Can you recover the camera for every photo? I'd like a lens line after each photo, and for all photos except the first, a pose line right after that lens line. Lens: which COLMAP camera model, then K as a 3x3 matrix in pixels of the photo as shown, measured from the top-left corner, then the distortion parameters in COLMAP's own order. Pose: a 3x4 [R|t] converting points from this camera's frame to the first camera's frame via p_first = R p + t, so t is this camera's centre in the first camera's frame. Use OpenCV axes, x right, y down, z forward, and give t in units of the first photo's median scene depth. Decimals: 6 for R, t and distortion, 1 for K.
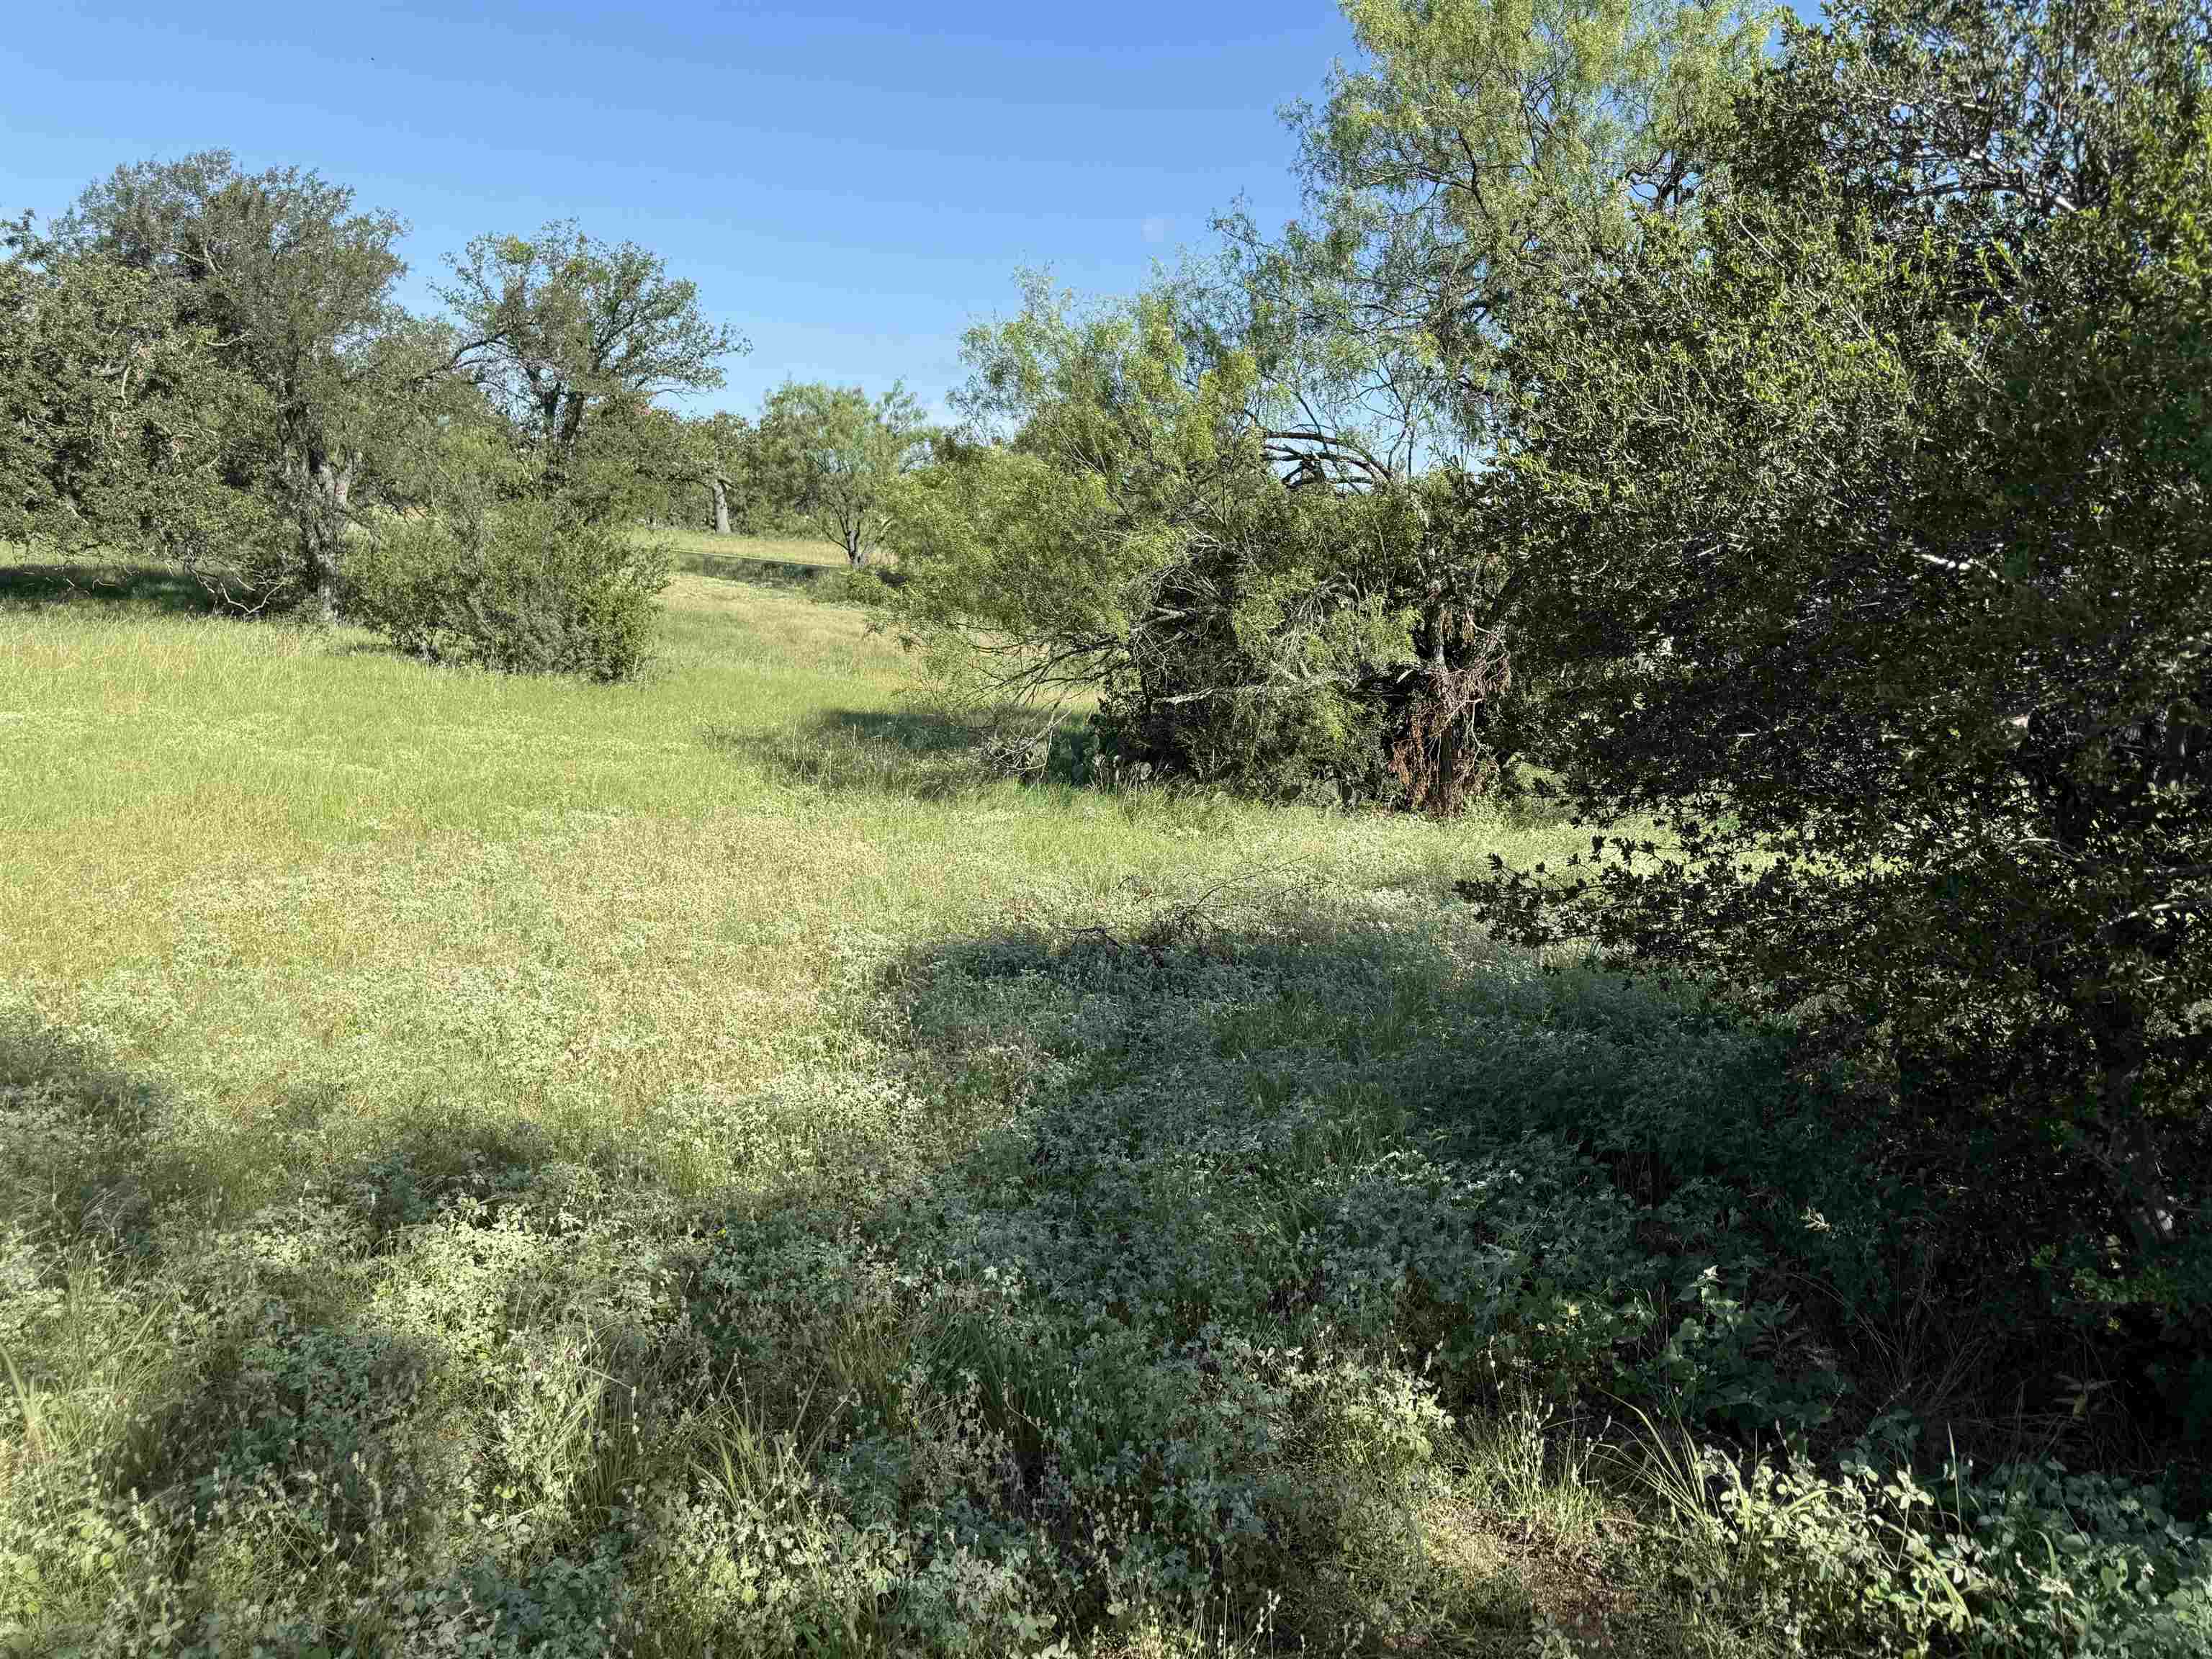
lens RADIAL K [[1580.9, 0, 1099.5], [0, 1580.9, 832.9], [0, 0, 1]] dist [0.029776, -0.048443]
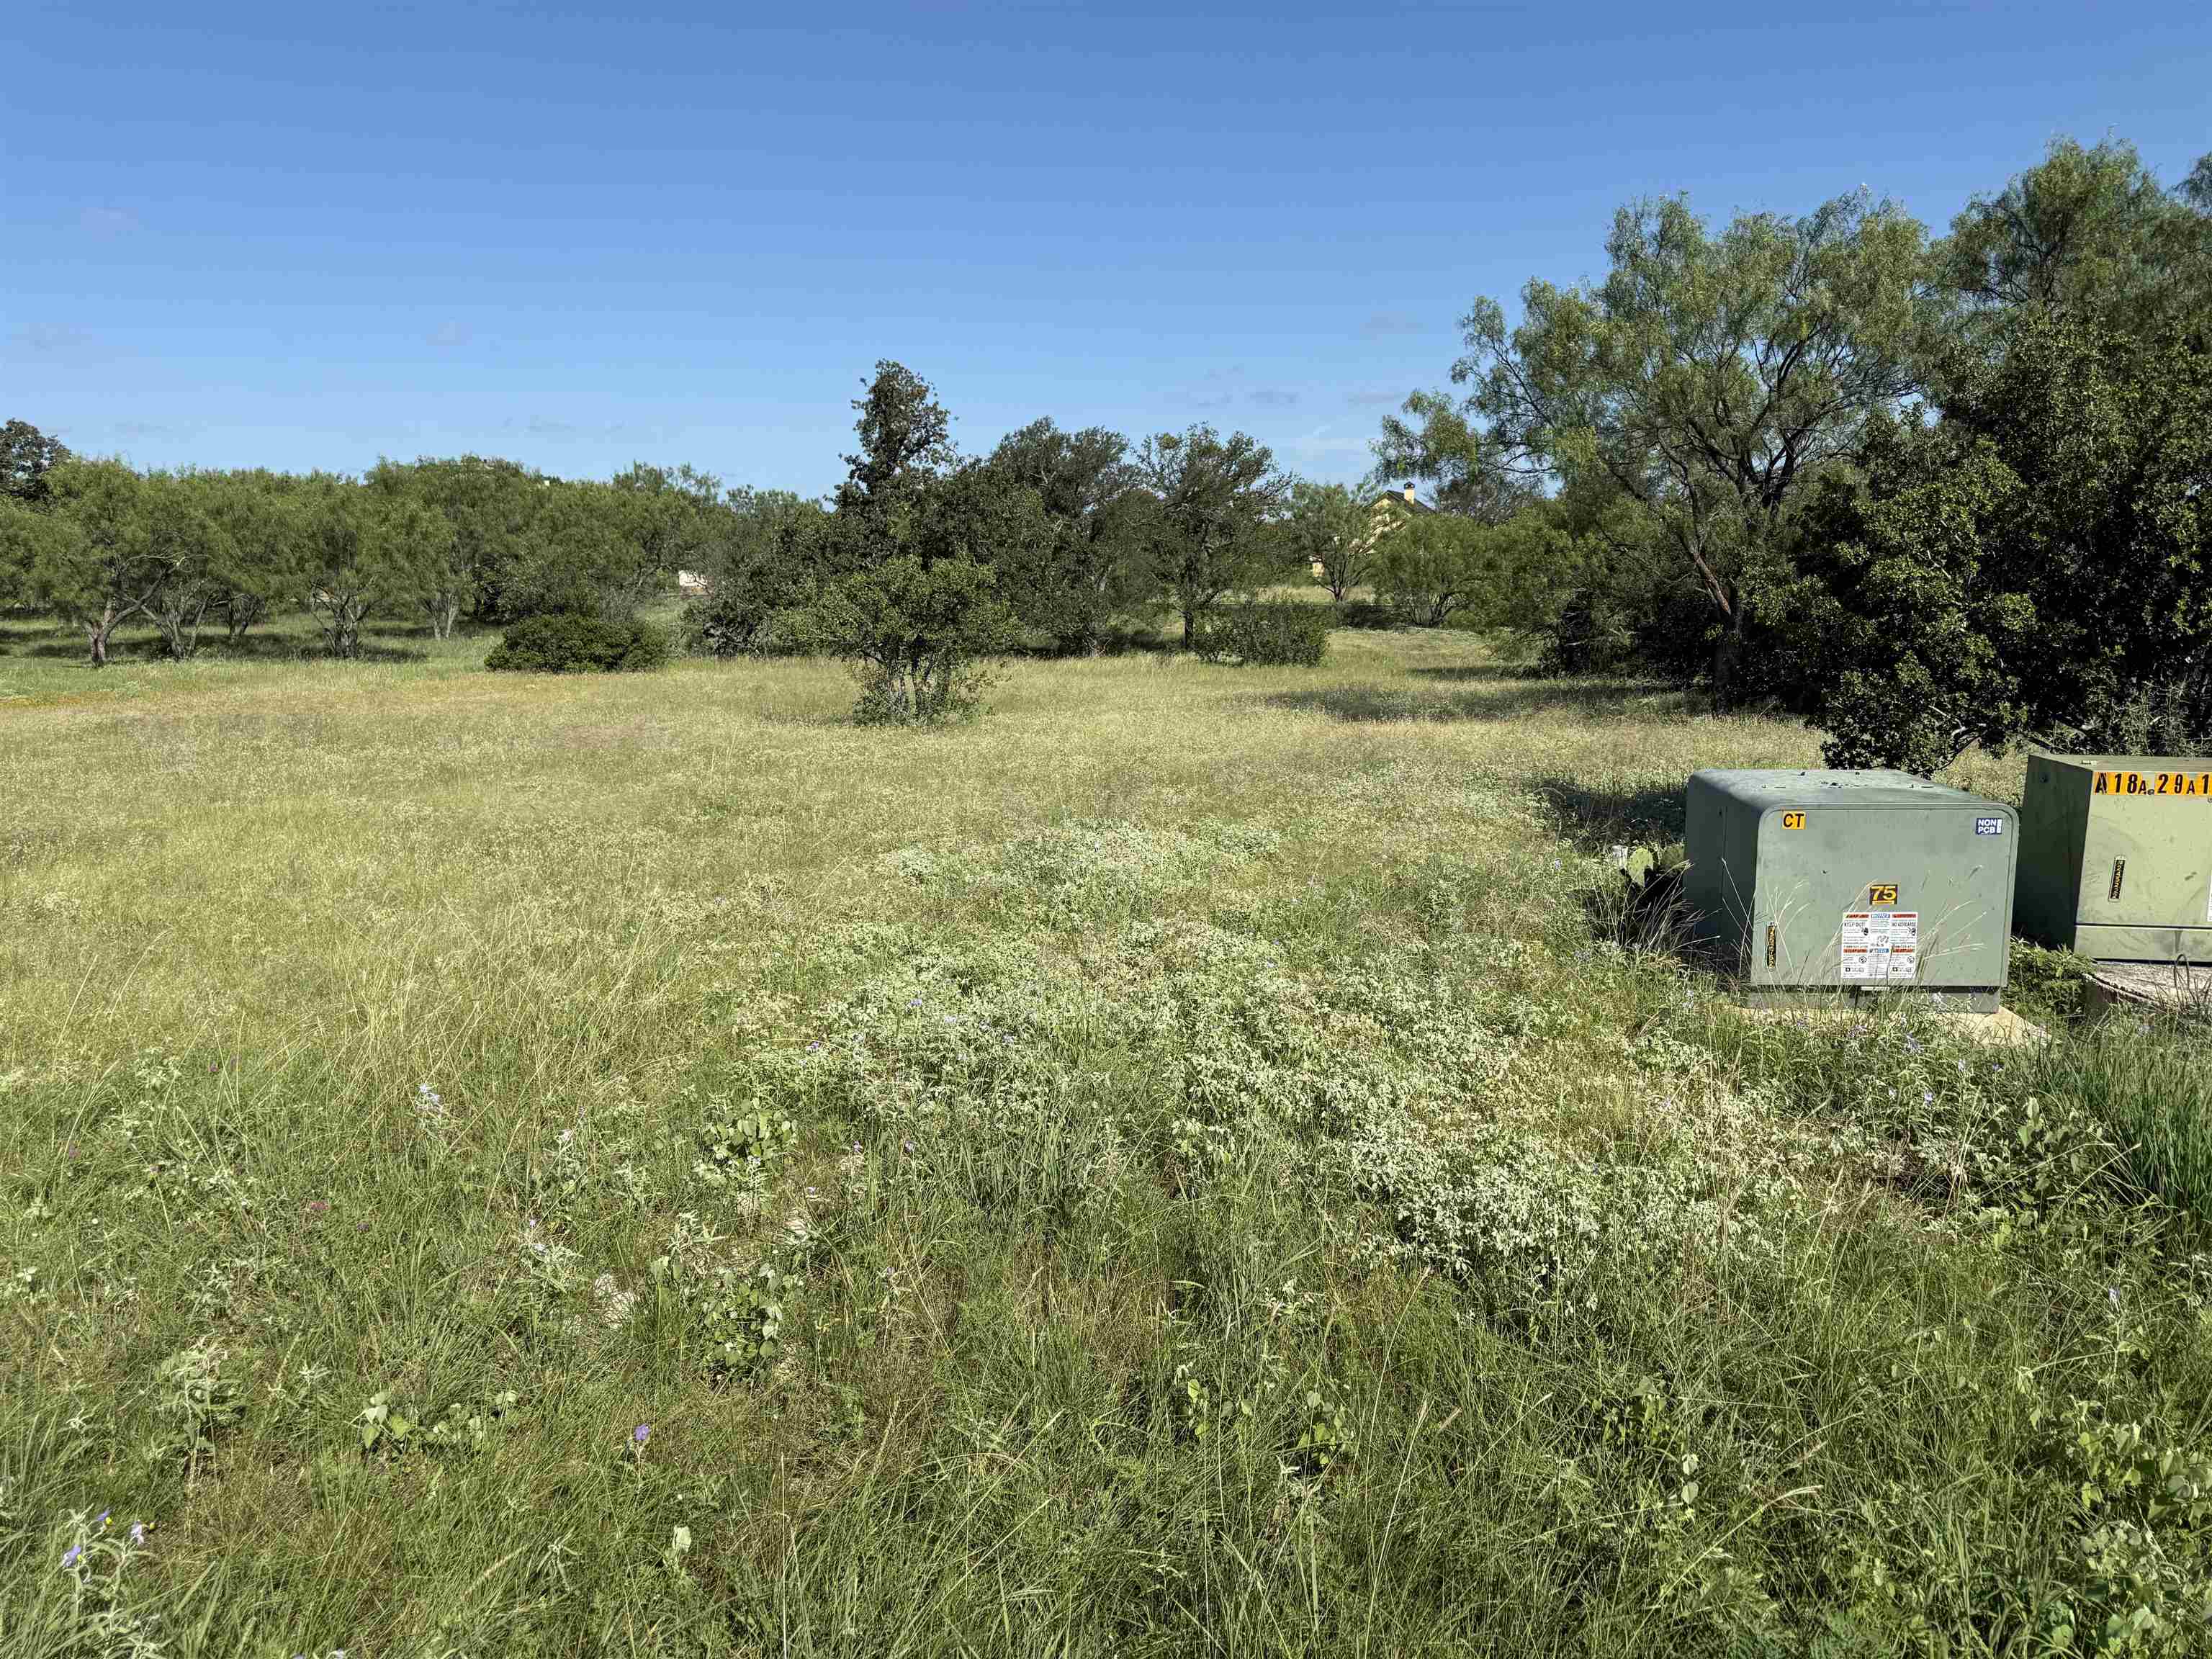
lens RADIAL K [[1532.2, 0, 1104.2], [0, 1532.2, 839.8], [0, 0, 1]] dist [0.164684, -0.266324]
pose [[0.968146, -0.040709, -0.247054, -0.040209], [0.037846, 0.999150, -0.016326, 0.121802], [0.247509, 0.006456, 0.968864, -0.836799]]
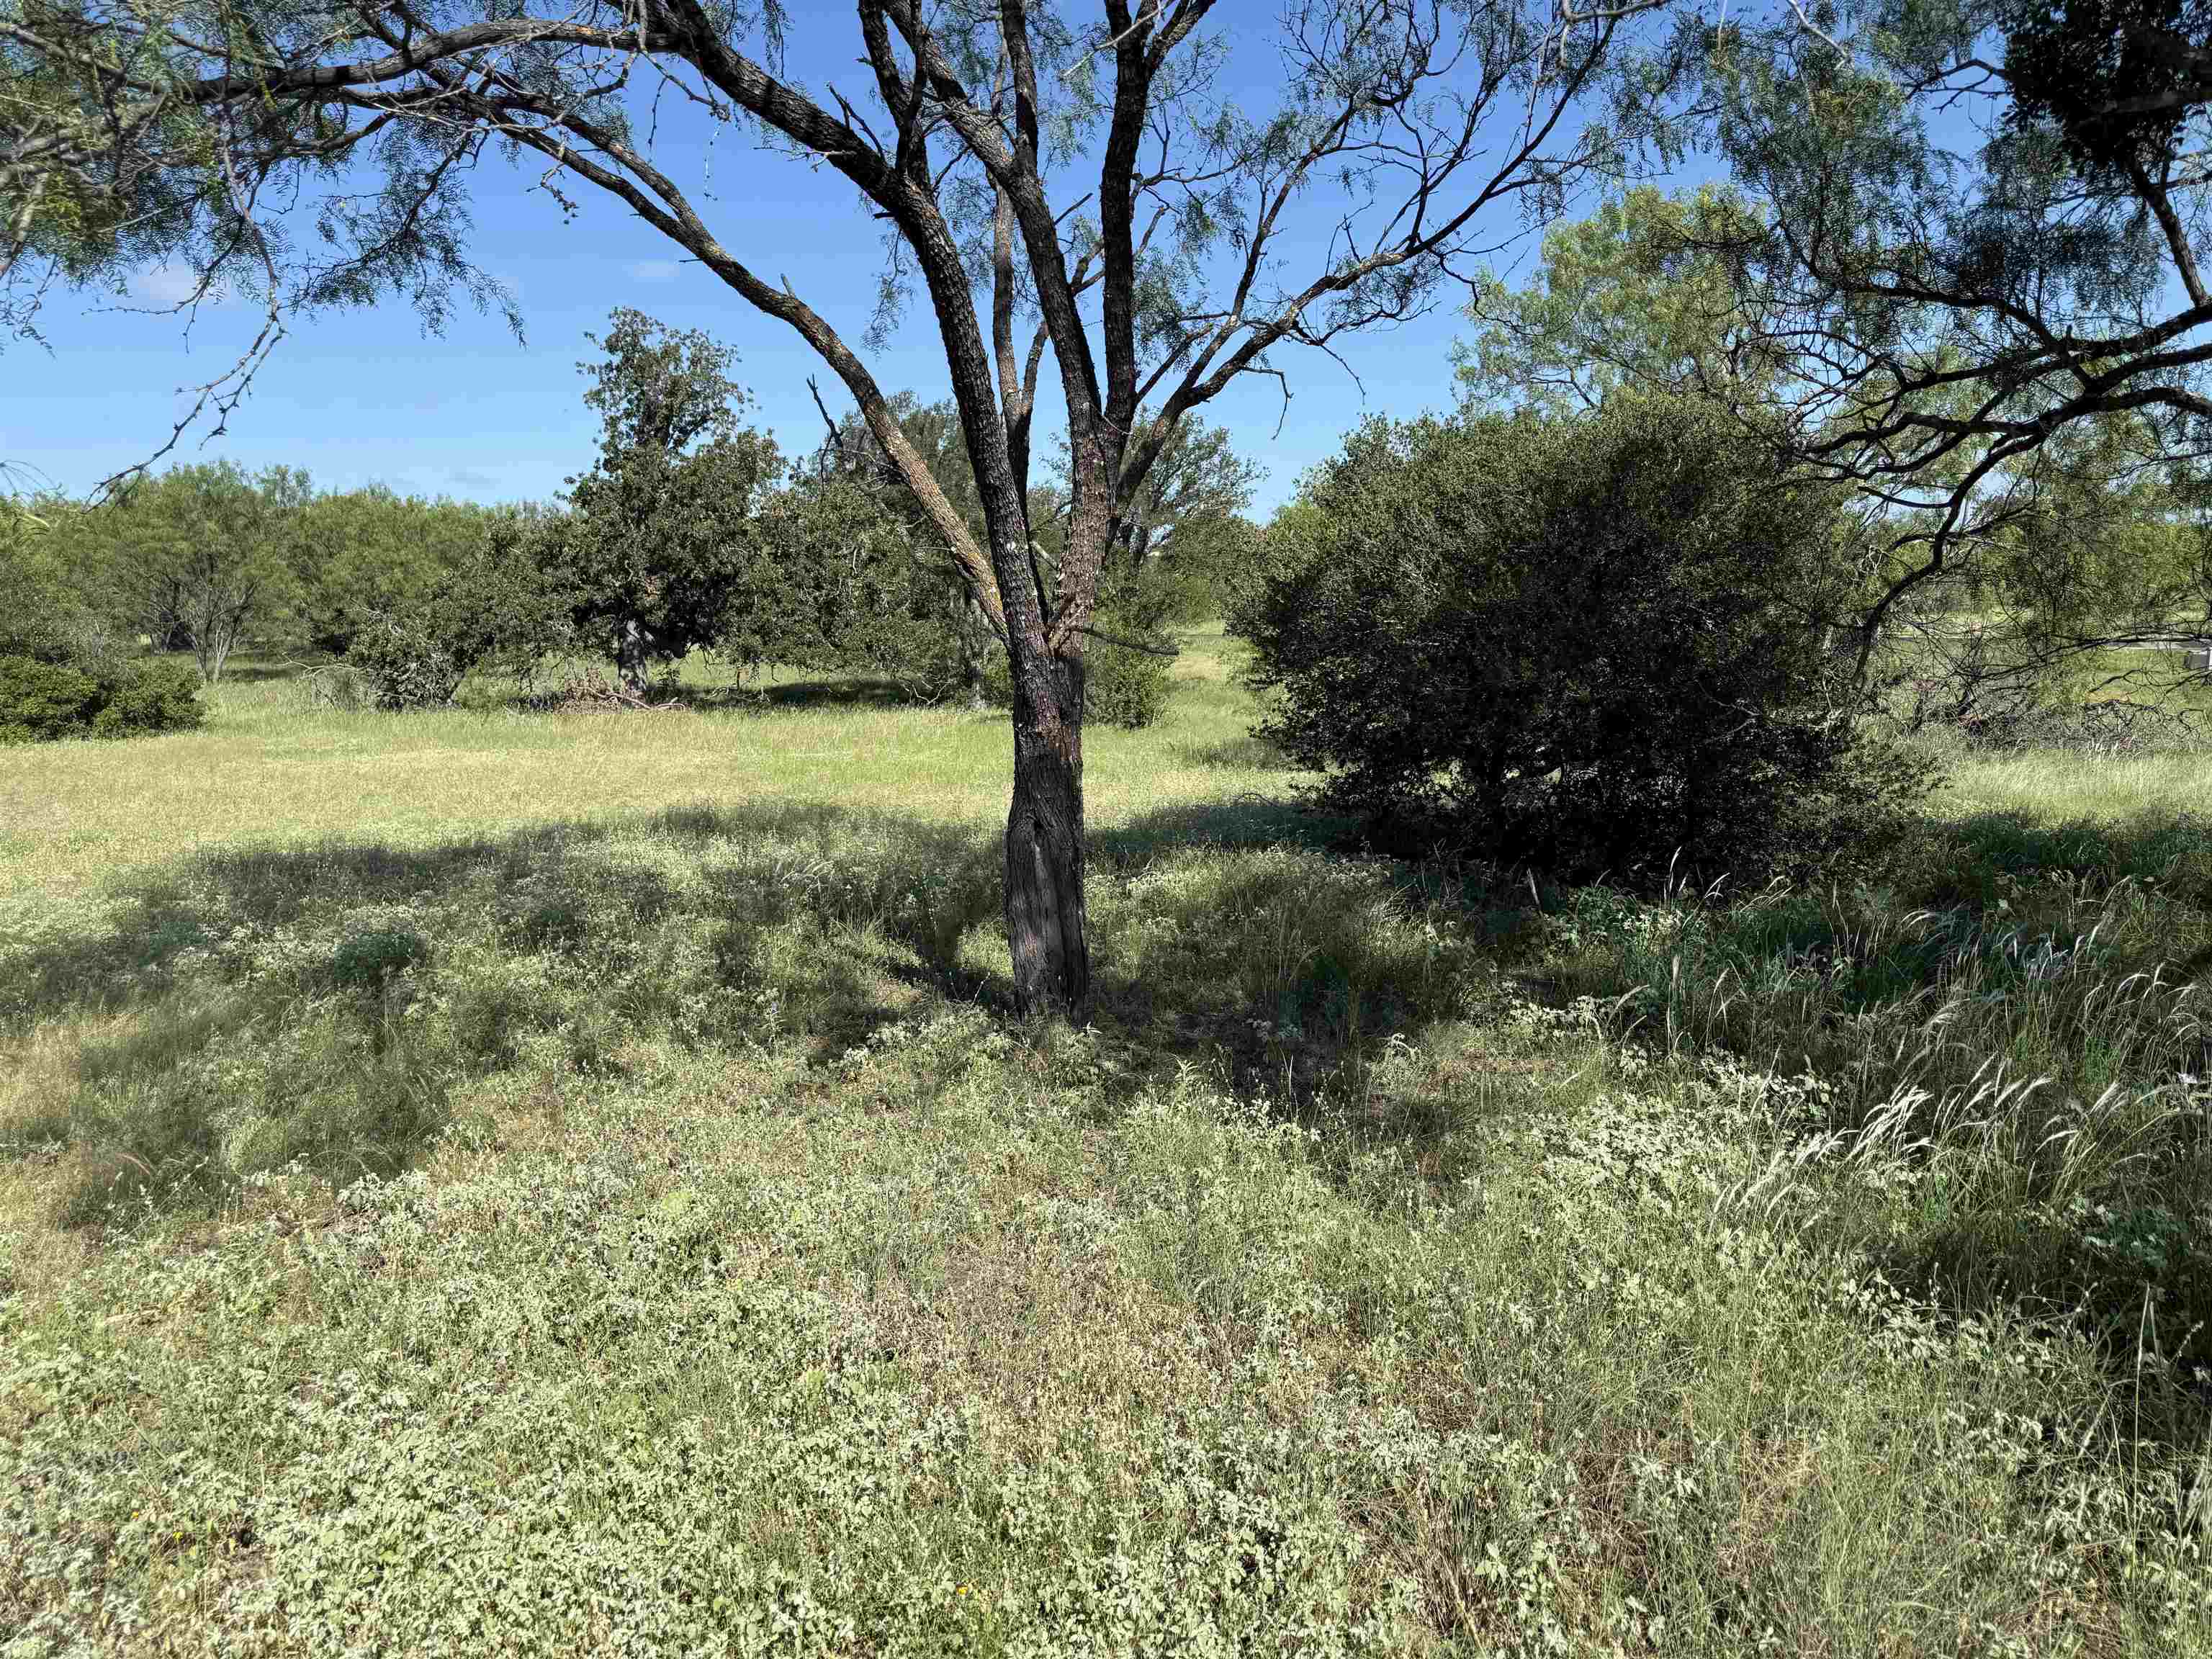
lens RADIAL K [[1570.4, 0, 1095.9], [0, 1570.4, 821.6], [0, 0, 1]] dist [0.146910, -0.273128]
pose [[0.925808, -0.040567, -0.375812, 0.150530], [0.021255, 0.998238, -0.055392, 0.054262], [0.377397, 0.043294, 0.925039, -0.285457]]
